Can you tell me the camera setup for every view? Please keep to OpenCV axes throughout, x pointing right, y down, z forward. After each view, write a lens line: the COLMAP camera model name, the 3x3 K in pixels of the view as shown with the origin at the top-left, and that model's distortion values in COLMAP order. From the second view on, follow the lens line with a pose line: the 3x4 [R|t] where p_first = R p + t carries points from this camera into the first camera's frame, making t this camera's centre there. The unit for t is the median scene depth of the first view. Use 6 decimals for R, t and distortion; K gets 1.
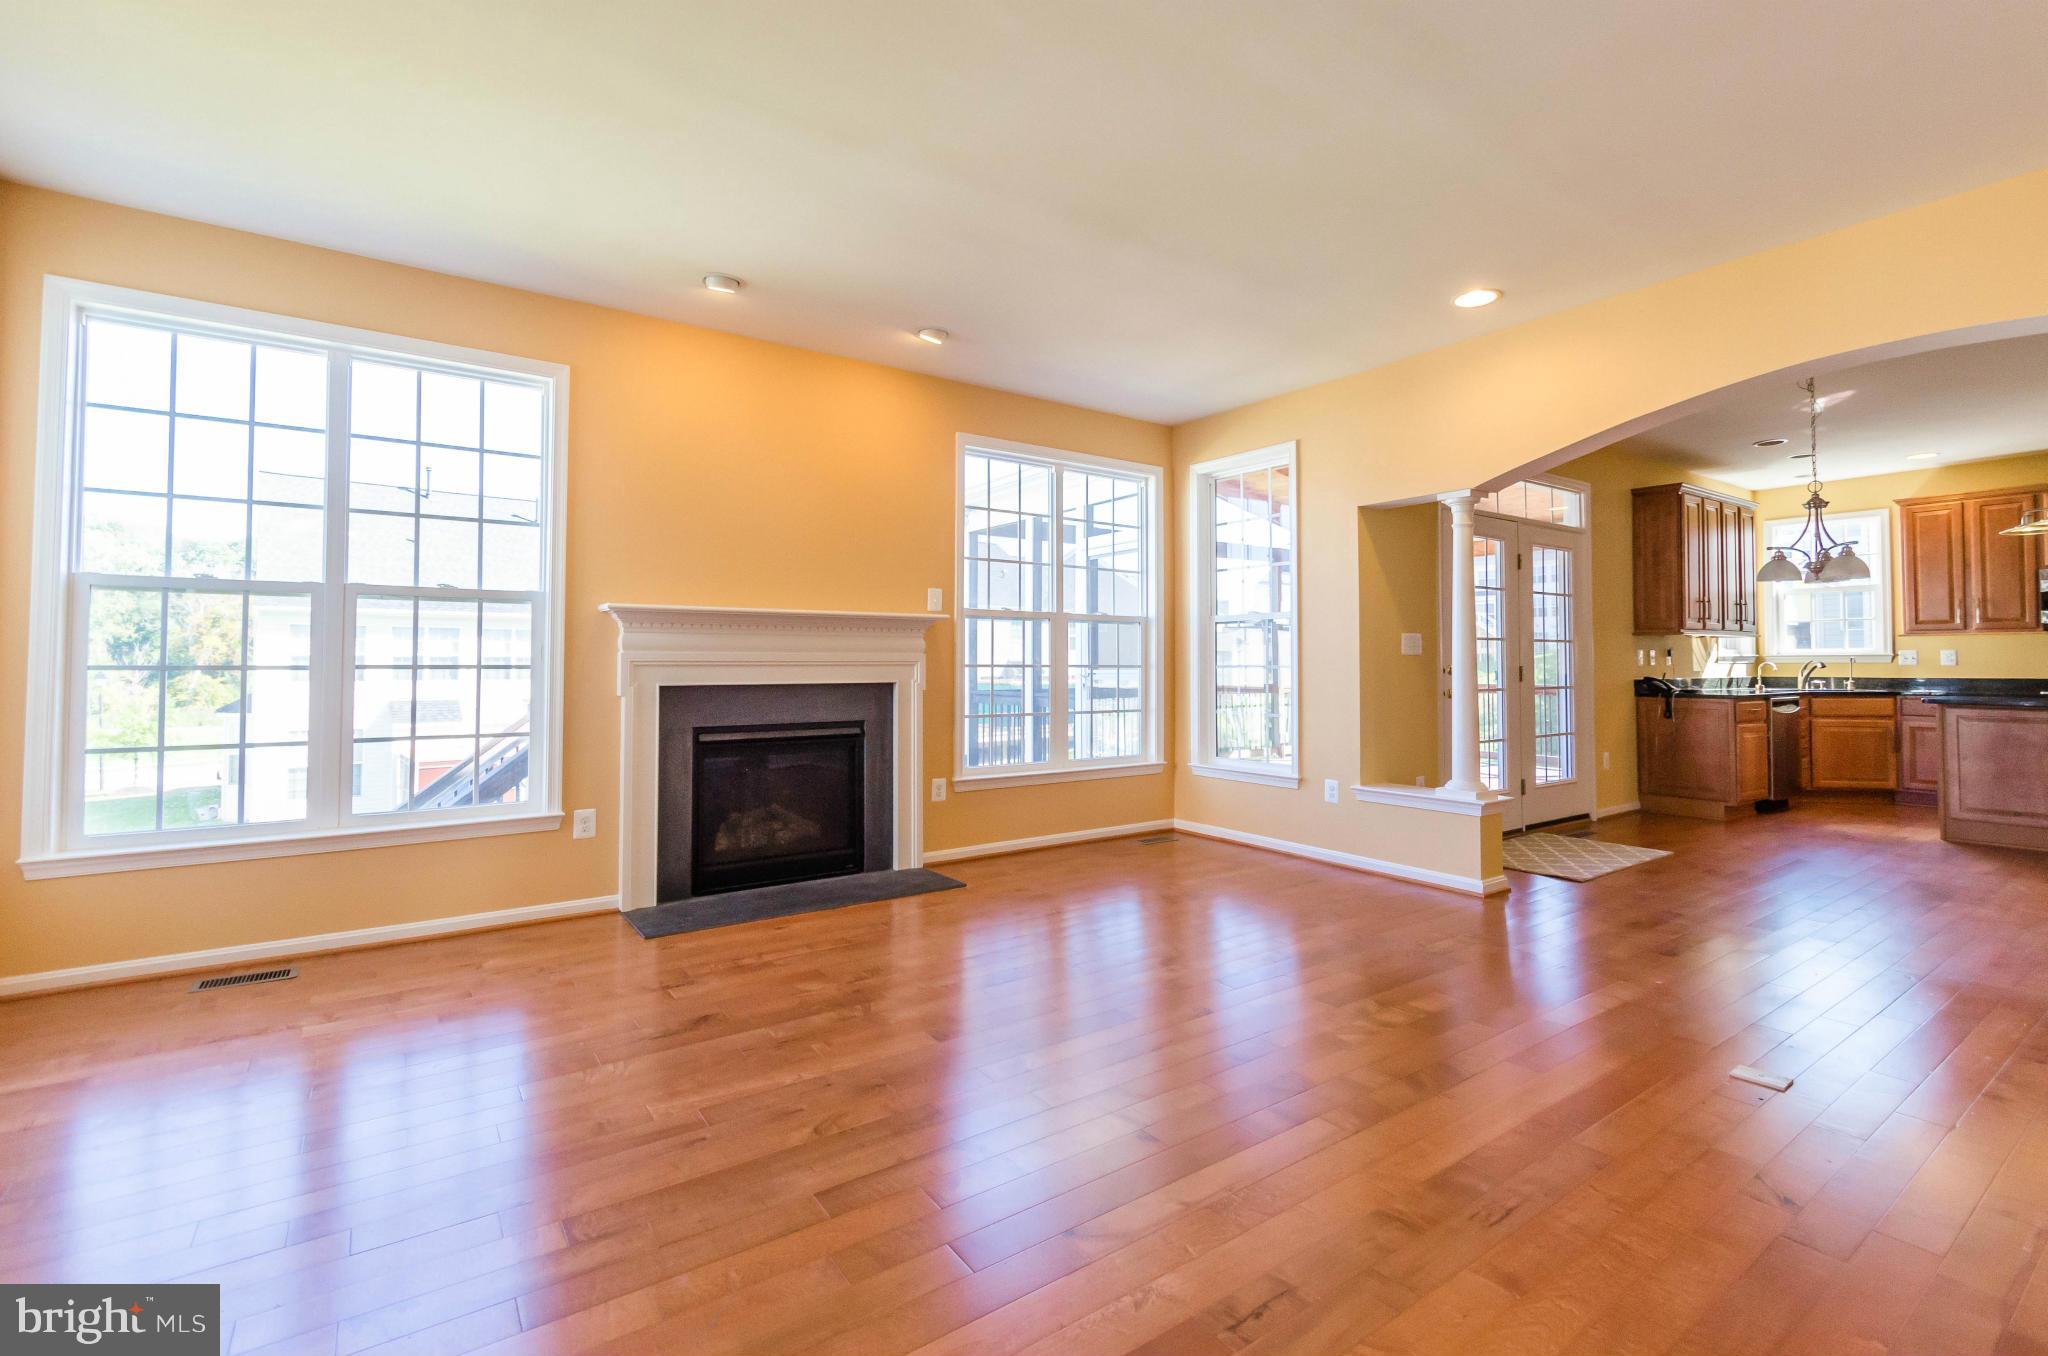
lens RADIAL K [[898.5, 0, 1026.2], [0, 898.5, 643.6], [0, 0, 1]] dist [0.001360, -0.001188]
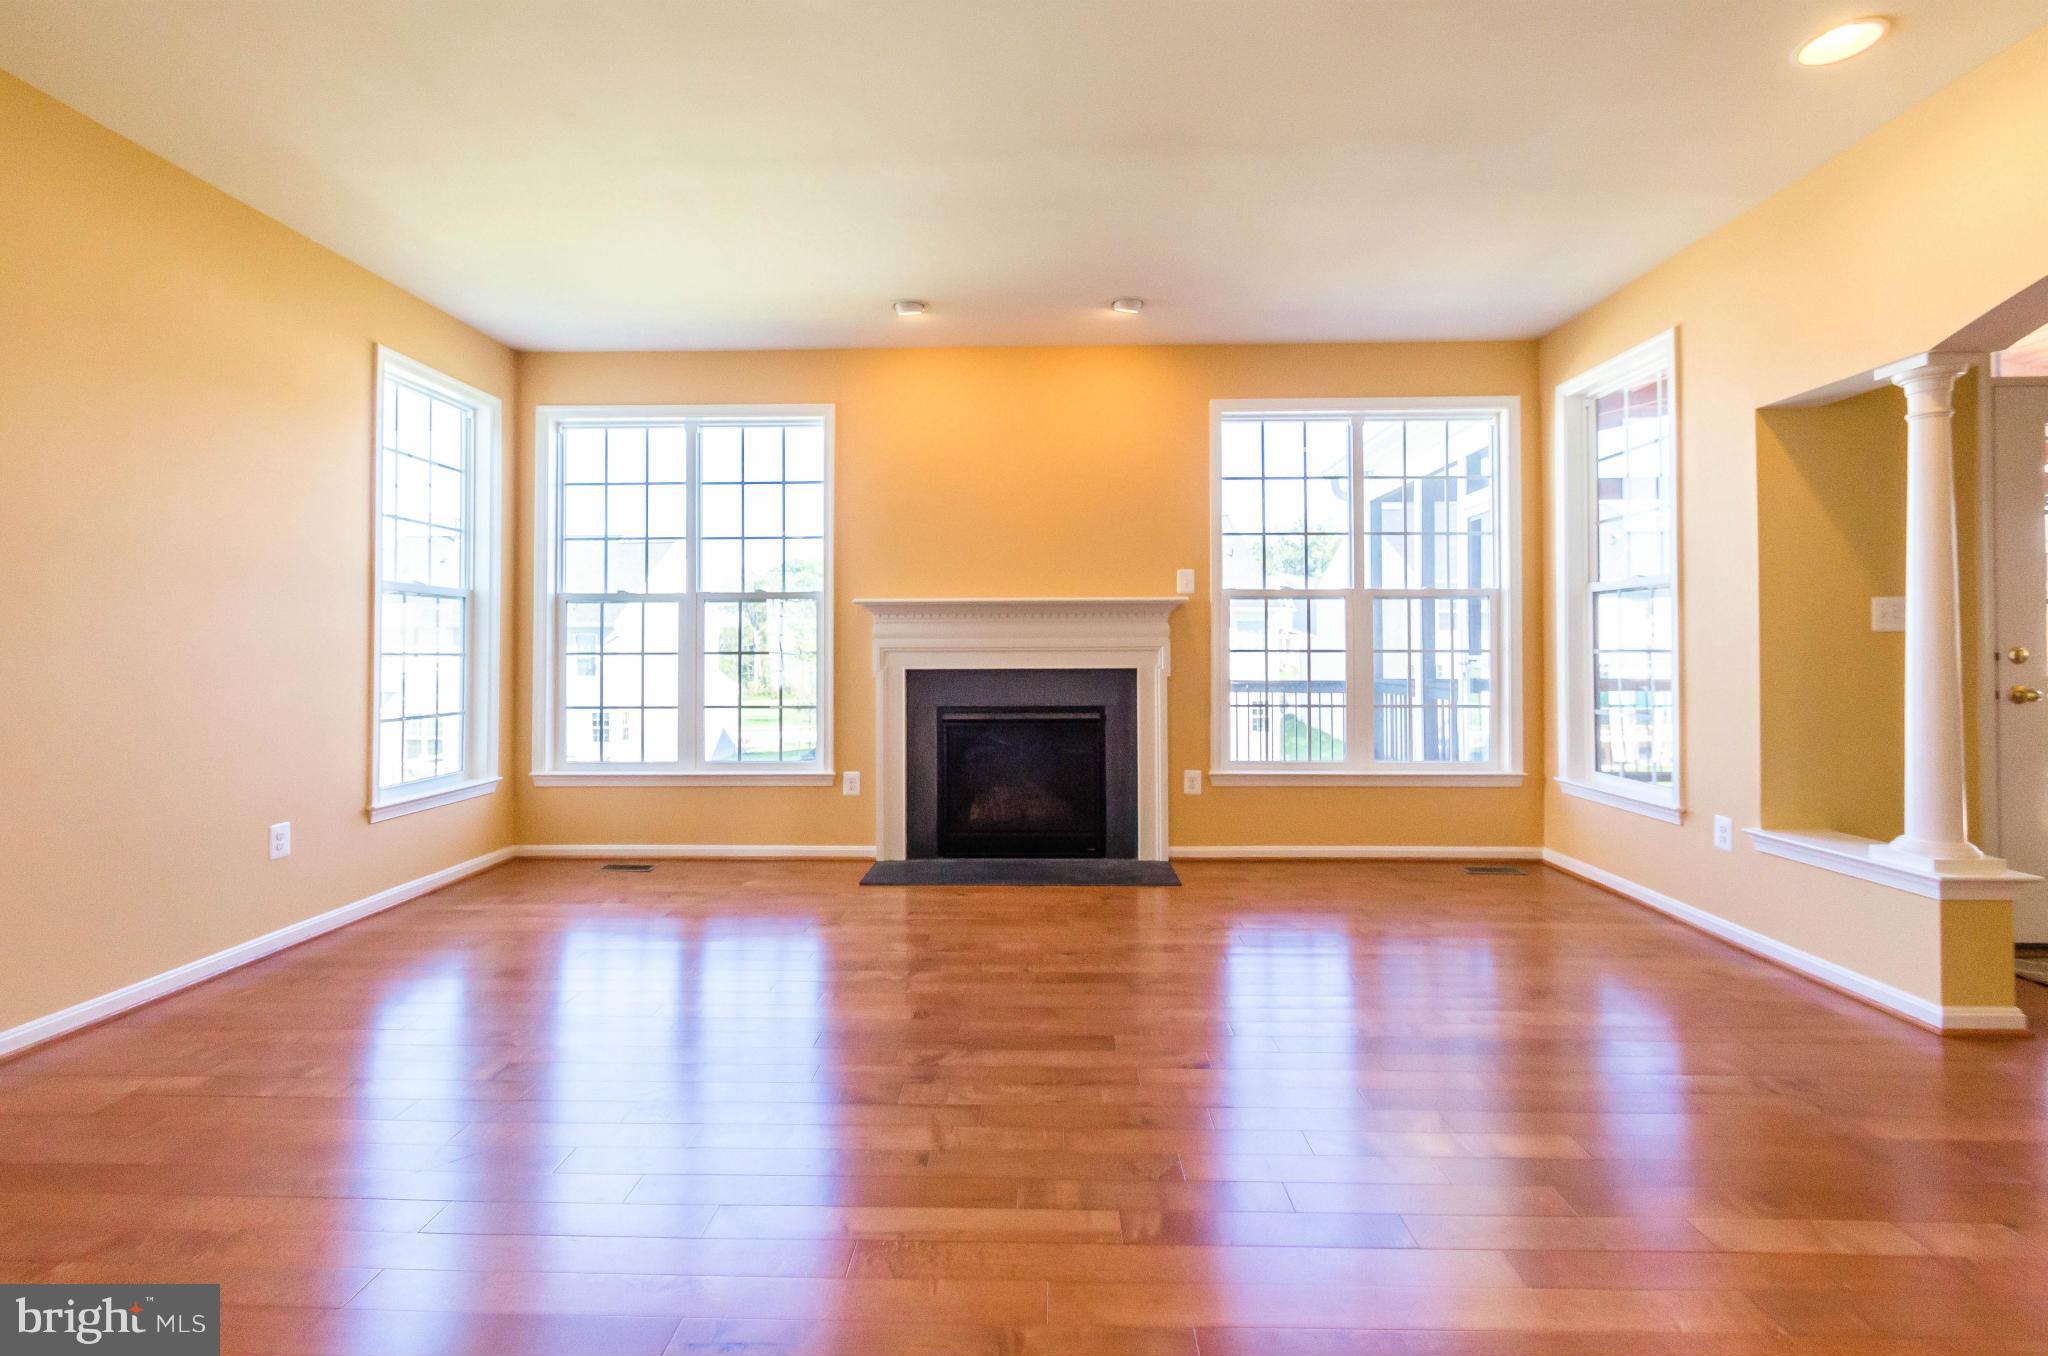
lens RADIAL K [[898.5, 0, 1021.1], [0, 898.5, 642.8], [0, 0, 1]] dist [0.001360, -0.001188]
pose [[0.802193, -0.009134, -0.596994, 0.373886], [0.017220, 0.999821, 0.007842, 0.006446], [0.596816, -0.016571, 0.802207, 0.158964]]
